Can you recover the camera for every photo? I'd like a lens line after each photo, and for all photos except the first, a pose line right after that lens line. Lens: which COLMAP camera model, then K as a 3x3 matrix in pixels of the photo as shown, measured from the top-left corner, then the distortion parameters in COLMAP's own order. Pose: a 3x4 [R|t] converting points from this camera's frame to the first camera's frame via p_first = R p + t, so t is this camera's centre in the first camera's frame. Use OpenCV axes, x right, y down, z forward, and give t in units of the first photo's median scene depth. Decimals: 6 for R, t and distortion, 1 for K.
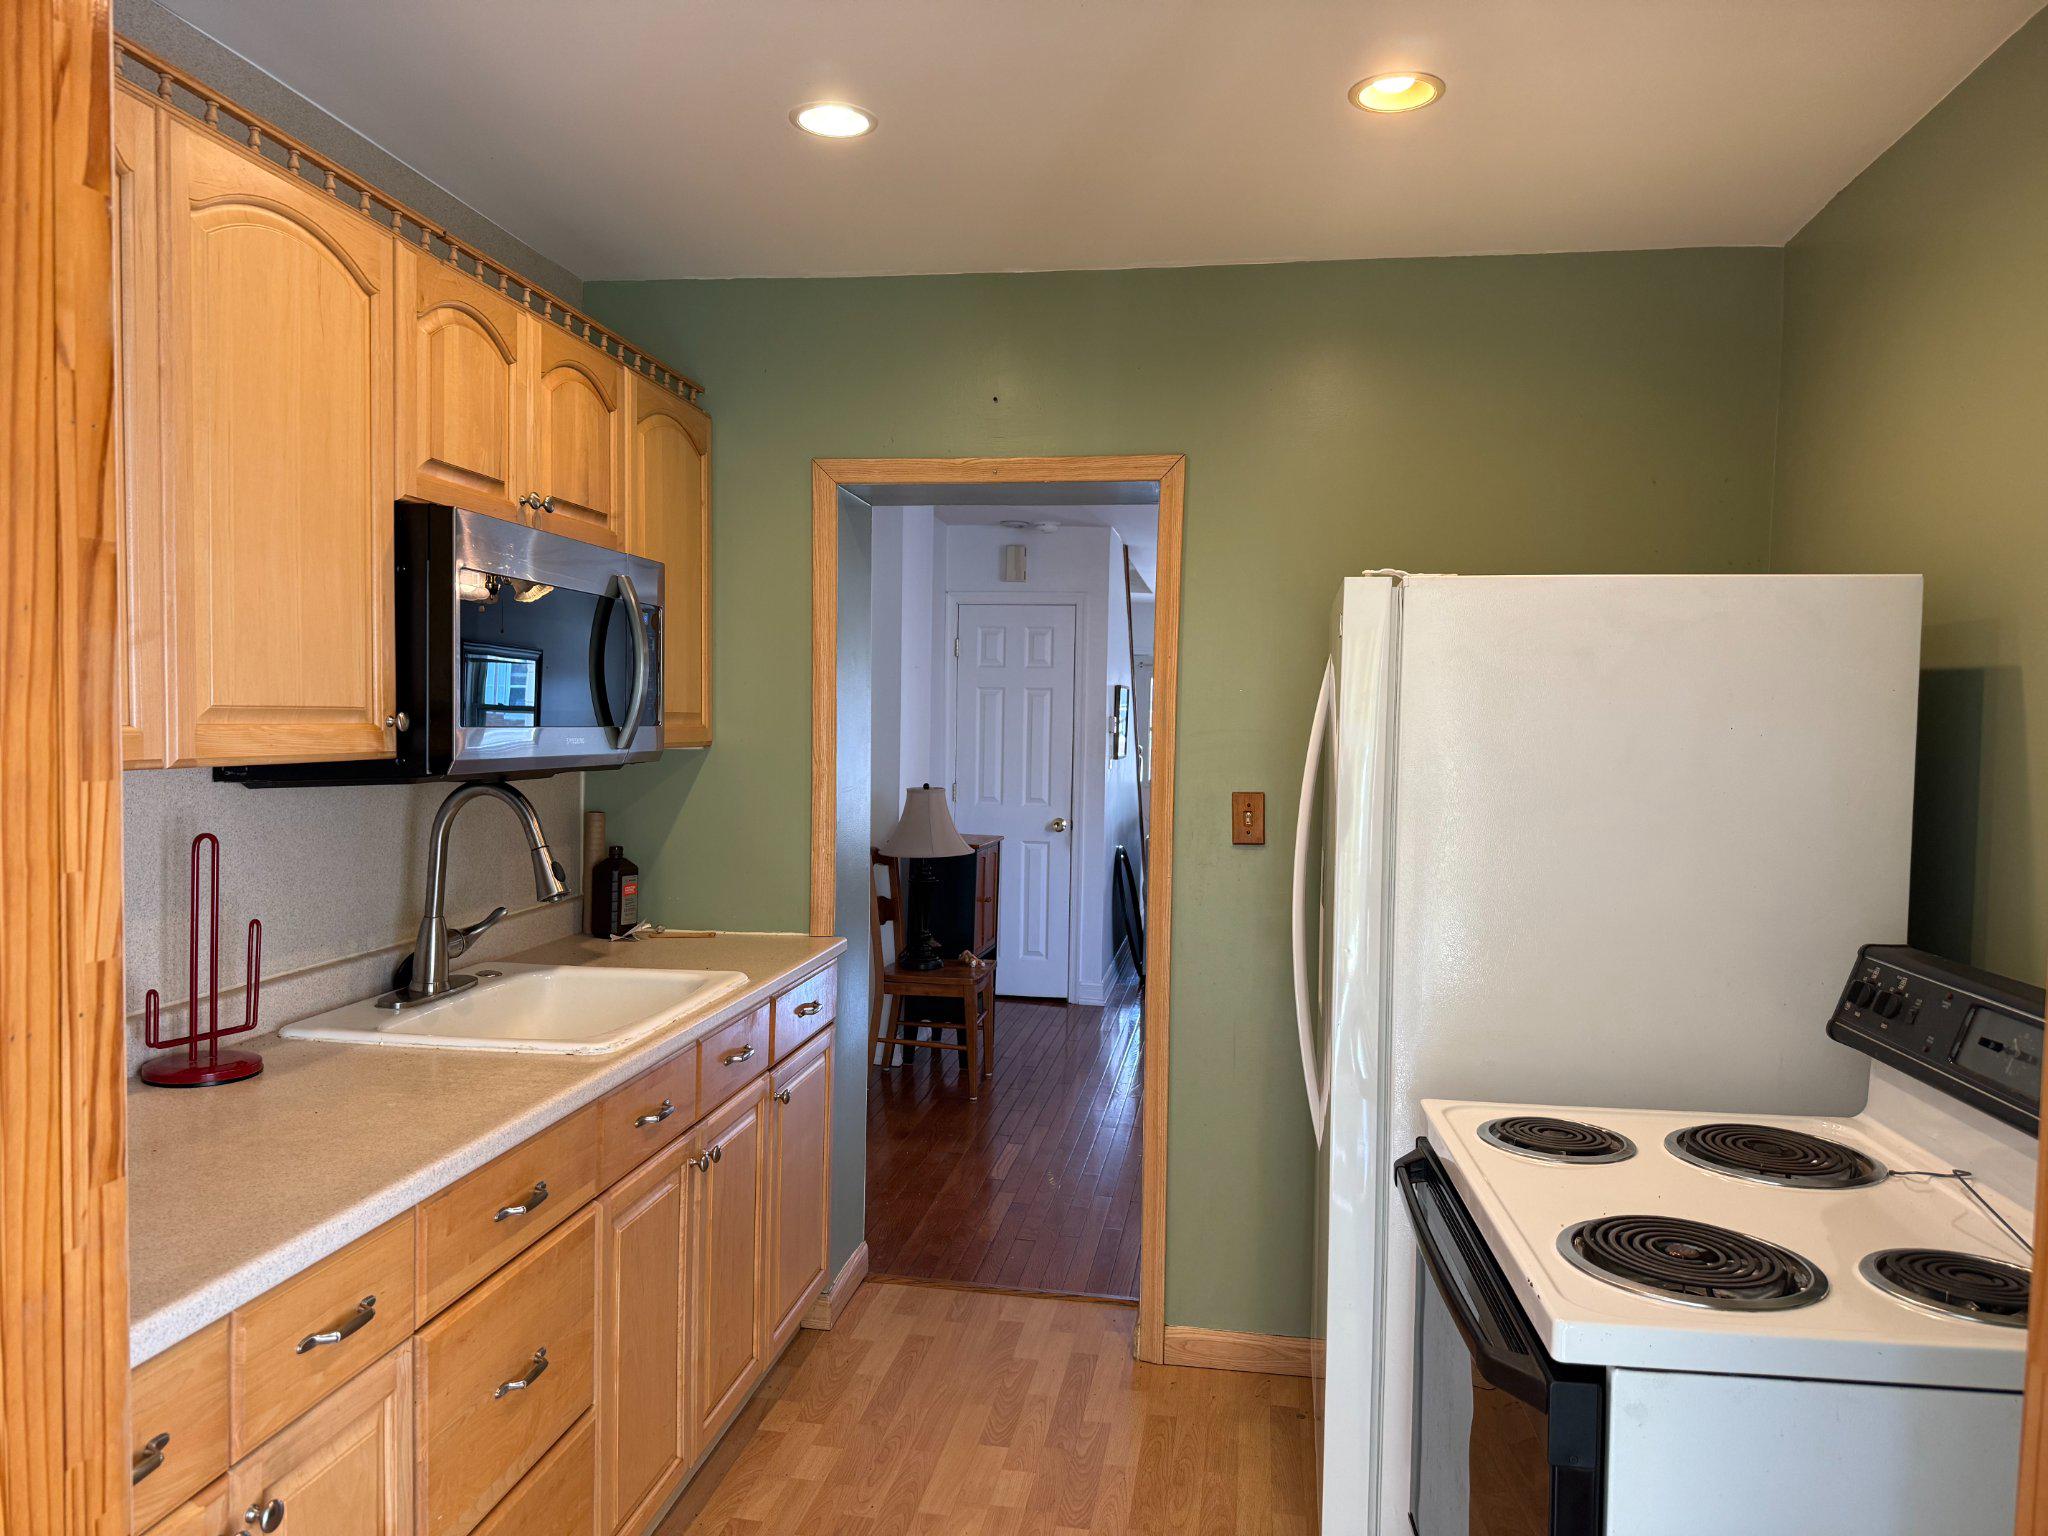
lens RADIAL K [[1397.9, 0, 1024.0], [0, 1397.9, 768.0], [0, 0, 1]] dist [0.120214, -0.166673]
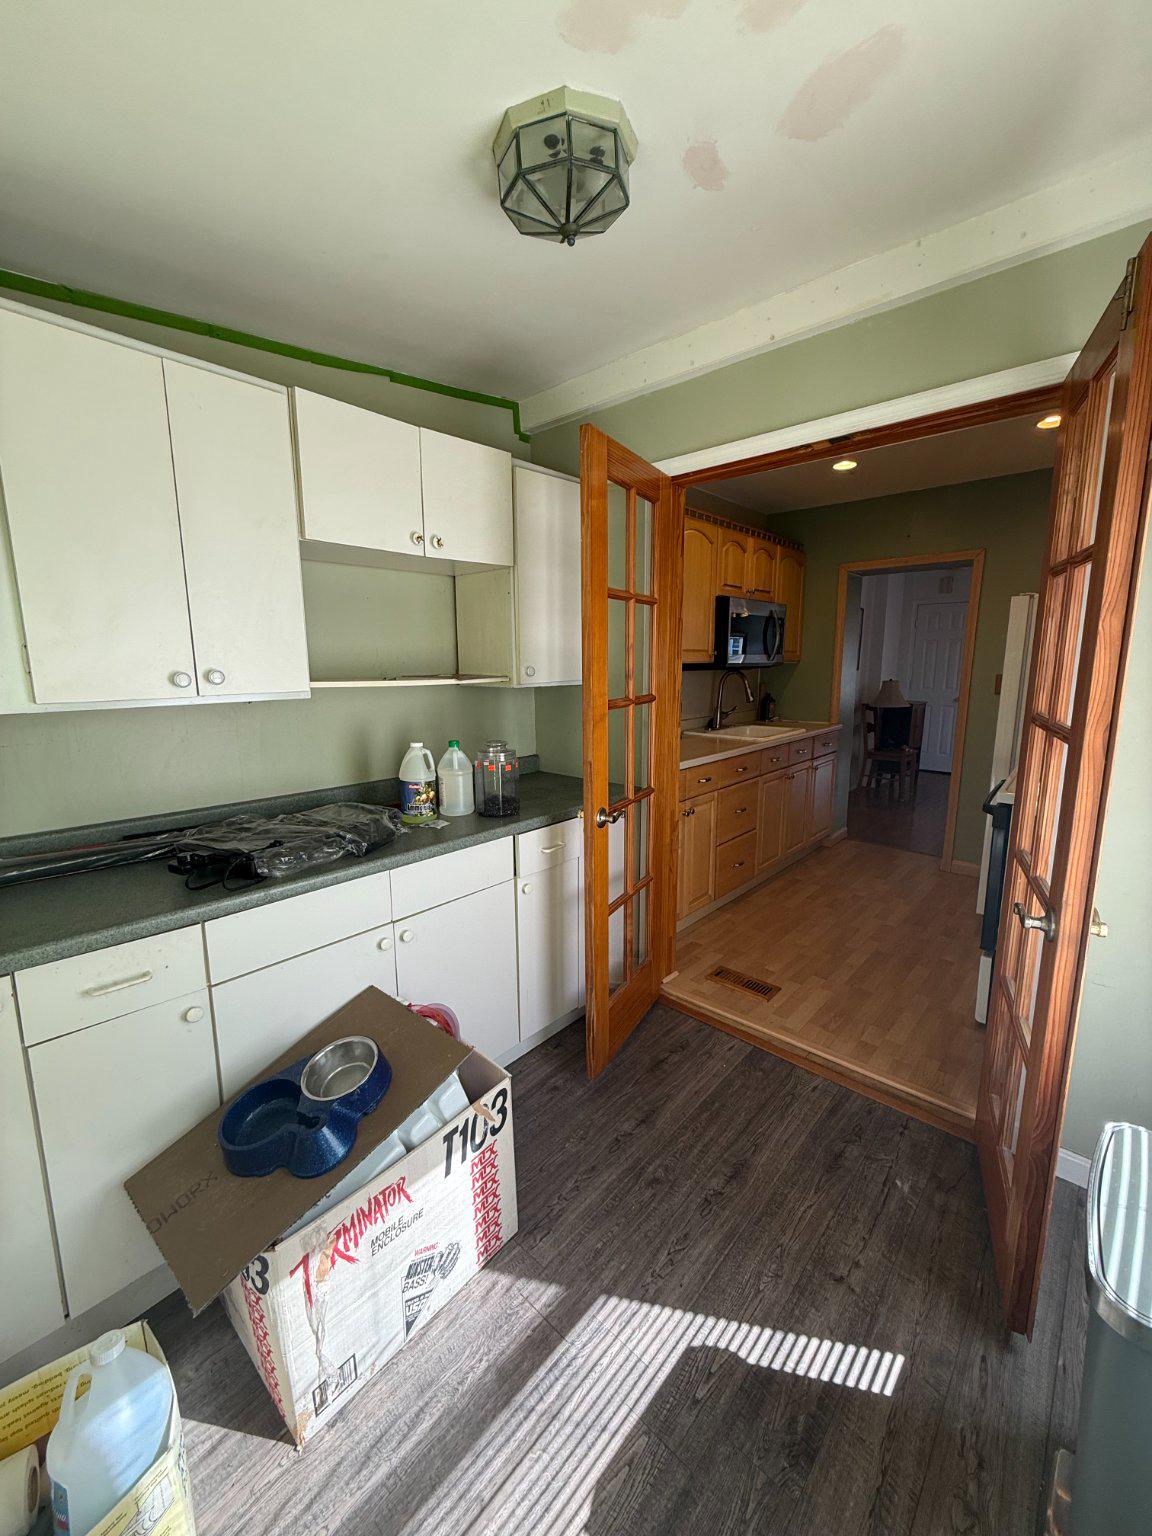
lens RADIAL K [[610.1, 0, 581.4], [0, 610.1, 764.2], [0, 0, 1]] dist [0.001117, 0.000070]
pose [[0.833711, 0.072098, -0.547475, 0.147151], [-0.000587, 0.991555, 0.129685, 0.038337], [0.552201, -0.107799, 0.826712, -0.463983]]
